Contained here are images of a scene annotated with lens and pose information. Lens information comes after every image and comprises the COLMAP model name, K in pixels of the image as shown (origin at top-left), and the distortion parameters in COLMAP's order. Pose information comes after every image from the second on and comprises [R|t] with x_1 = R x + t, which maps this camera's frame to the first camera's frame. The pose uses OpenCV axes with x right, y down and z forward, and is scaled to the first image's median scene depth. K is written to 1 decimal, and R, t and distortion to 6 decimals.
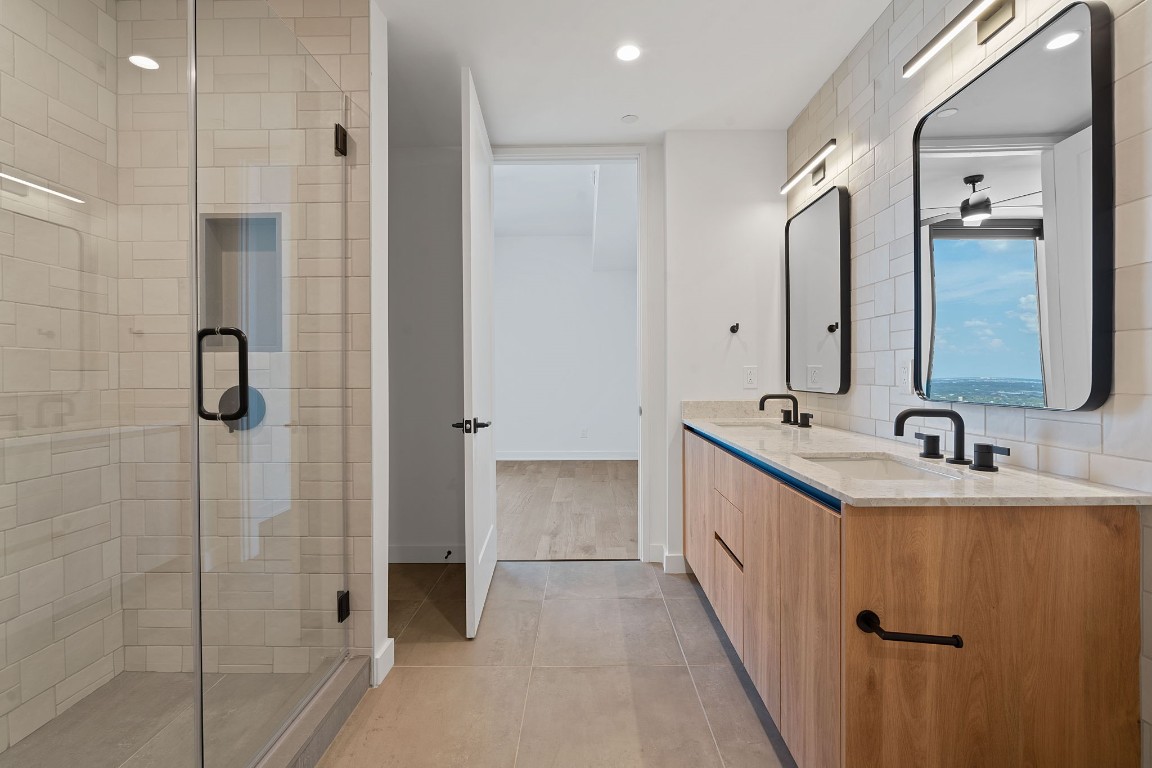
lens RADIAL K [[527.6, 0, 573.9], [0, 527.6, 378.4], [0, 0, 1]] dist [-0.011297, 0.004263]
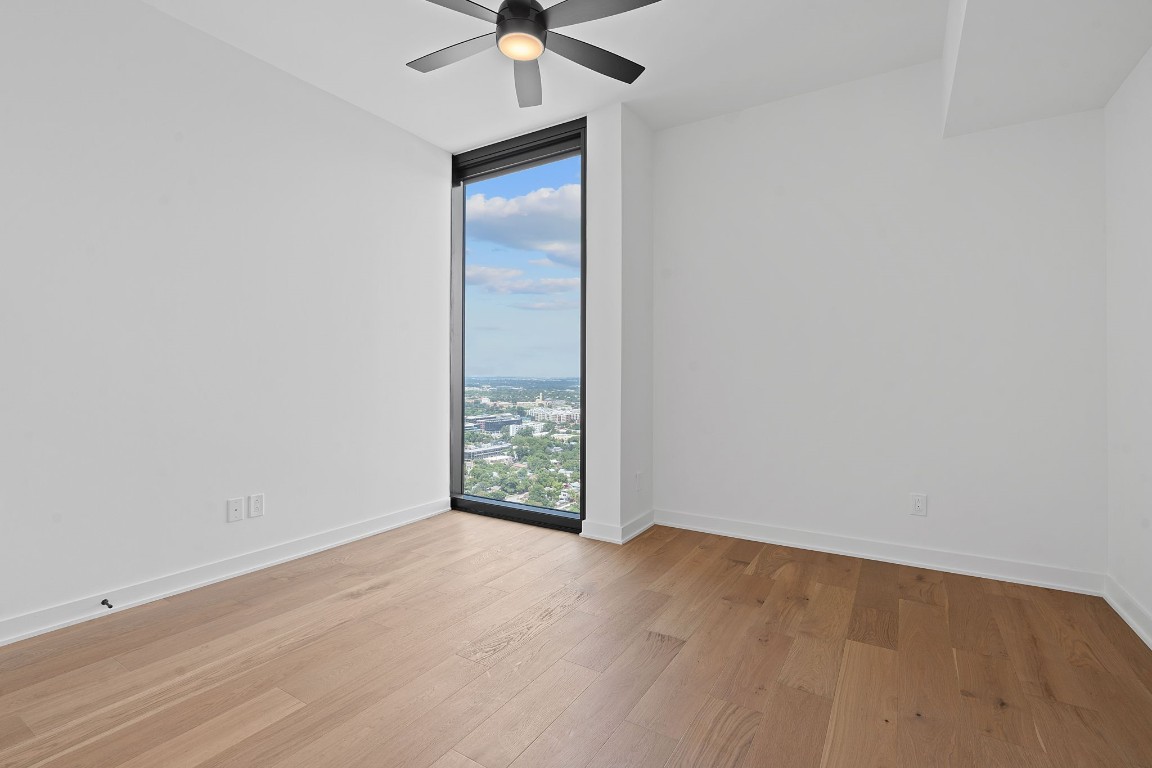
lens RADIAL K [[517.8, 0, 568.6], [0, 517.8, 371.6], [0, 0, 1]] dist [-0.018009, 0.001646]
pose [[0.853350, 0.005125, -0.521313, -0.023177], [-0.011314, 0.999898, -0.008690, -0.008025], [0.521215, 0.013314, 0.853321, 1.362406]]
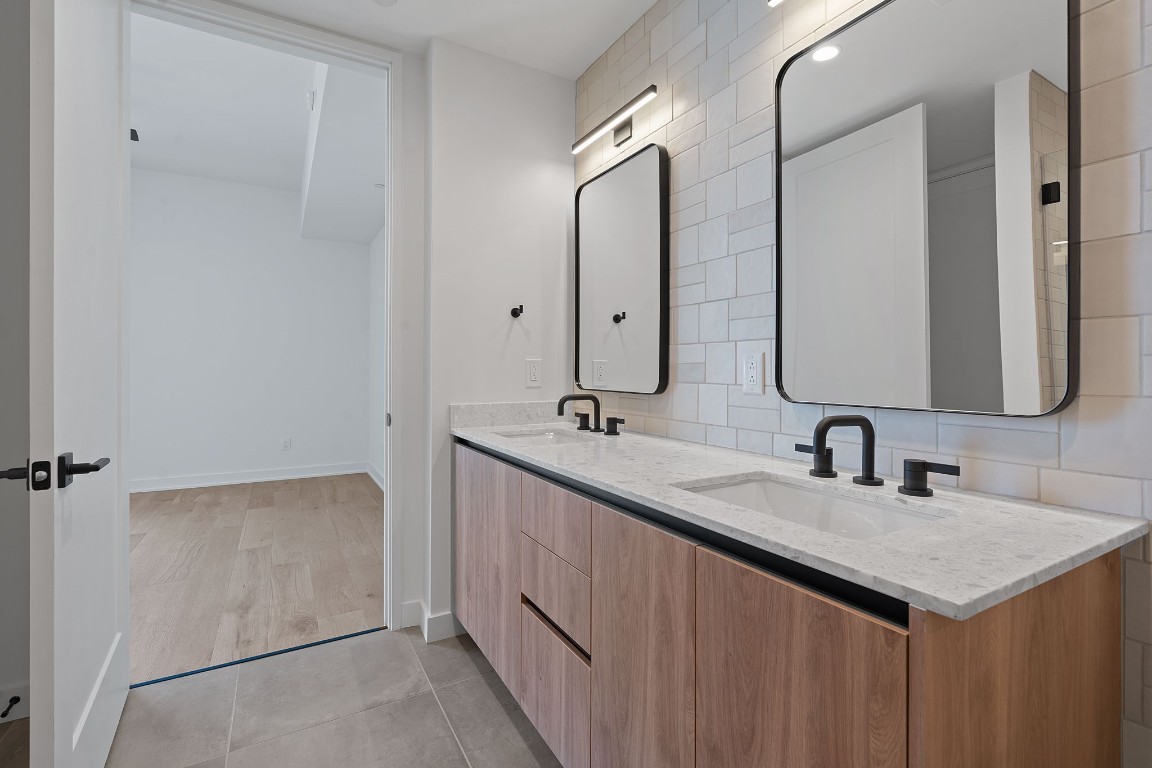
lens RADIAL K [[527.6, 0, 577.6], [0, 527.6, 369.3], [0, 0, 1]] dist [-0.011297, 0.004263]
pose [[0.859111, 0.008244, 0.511723, -0.027093], [-0.003004, 0.999934, -0.011066, 0.000177], [-0.511780, 0.007969, 0.859079, 0.329065]]
